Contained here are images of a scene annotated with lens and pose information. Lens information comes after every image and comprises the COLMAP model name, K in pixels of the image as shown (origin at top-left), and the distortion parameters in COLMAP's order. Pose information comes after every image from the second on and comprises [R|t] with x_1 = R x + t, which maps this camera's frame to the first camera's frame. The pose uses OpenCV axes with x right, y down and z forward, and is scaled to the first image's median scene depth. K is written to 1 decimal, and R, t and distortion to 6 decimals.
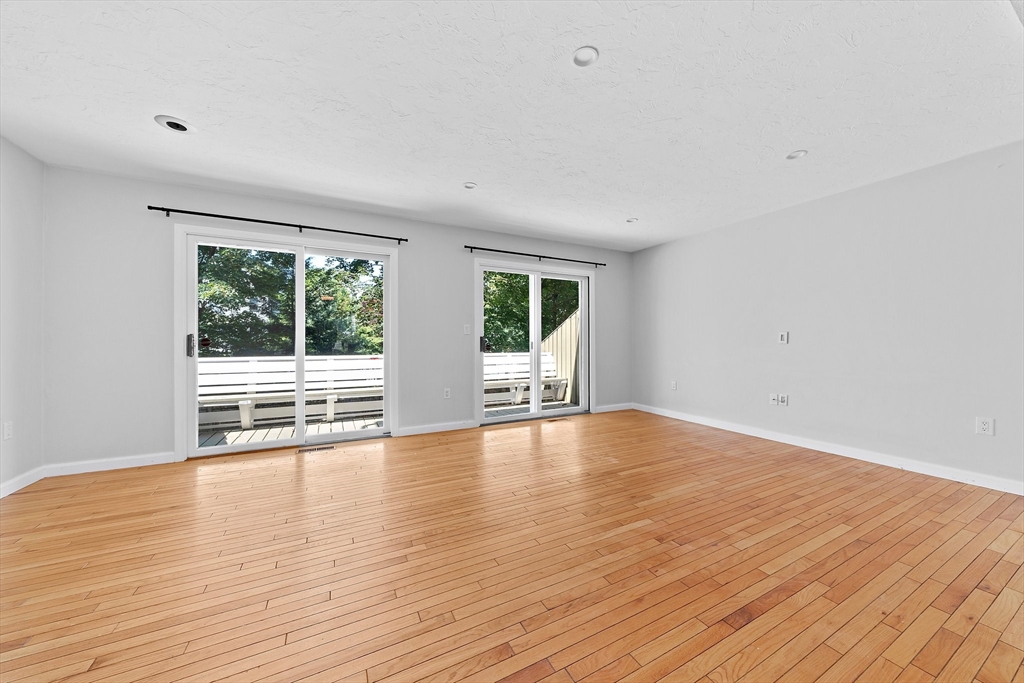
lens RADIAL K [[358.8, 0, 516.8], [0, 358.8, 339.0], [0, 0, 1]] dist [-0.004626, -0.000082]
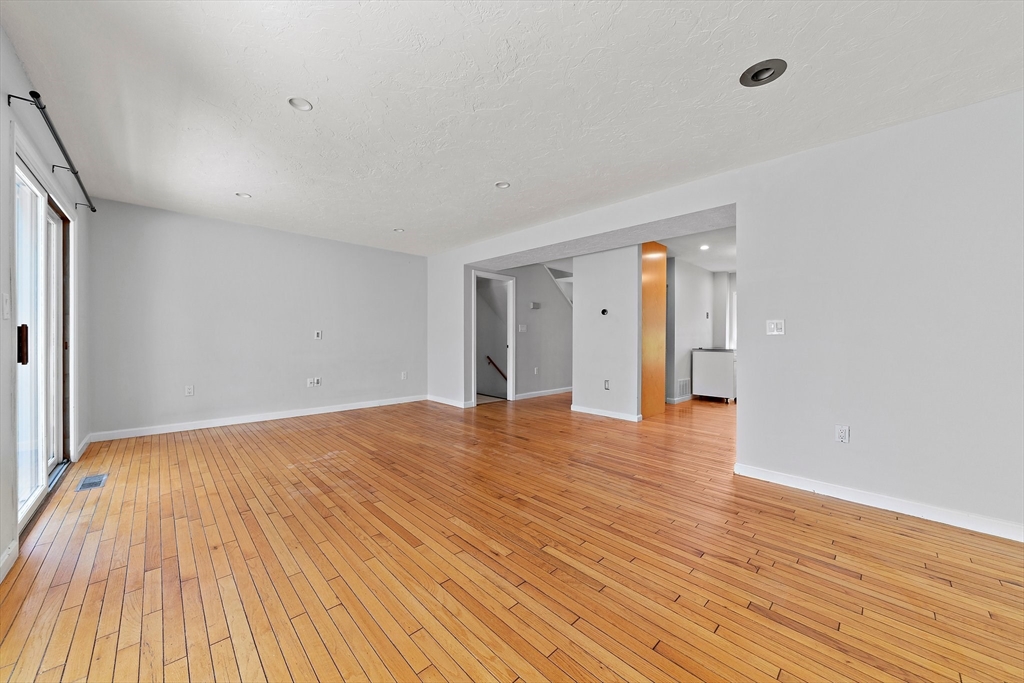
lens RADIAL K [[358.8, 0, 518.7], [0, 358.8, 337.6], [0, 0, 1]] dist [-0.004626, -0.000082]
pose [[-0.291996, -0.003179, 0.956414, -0.958094], [-0.010663, 0.999943, 0.000068, -0.001830], [-0.956360, -0.010179, -0.292013, 0.870148]]
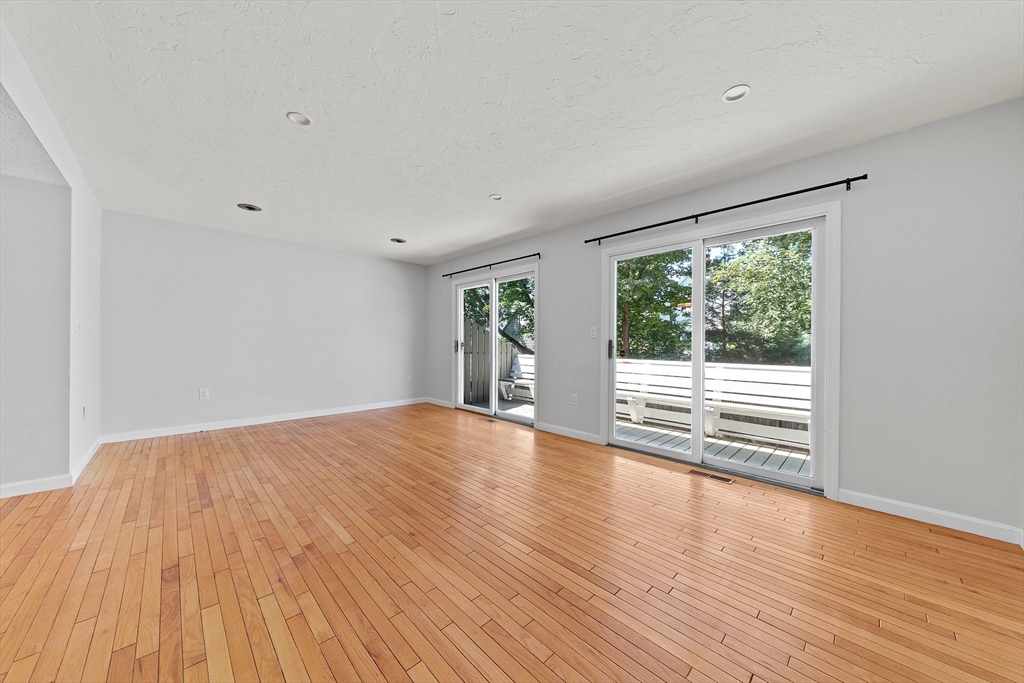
lens RADIAL K [[358.8, 0, 518.0], [0, 358.8, 345.7], [0, 0, 1]] dist [-0.004626, -0.000082]
pose [[0.281349, 0.004281, -0.959596, 0.974707], [-0.004971, 0.999983, 0.003004, 0.006132], [0.959593, 0.003925, 0.281366, 0.829721]]
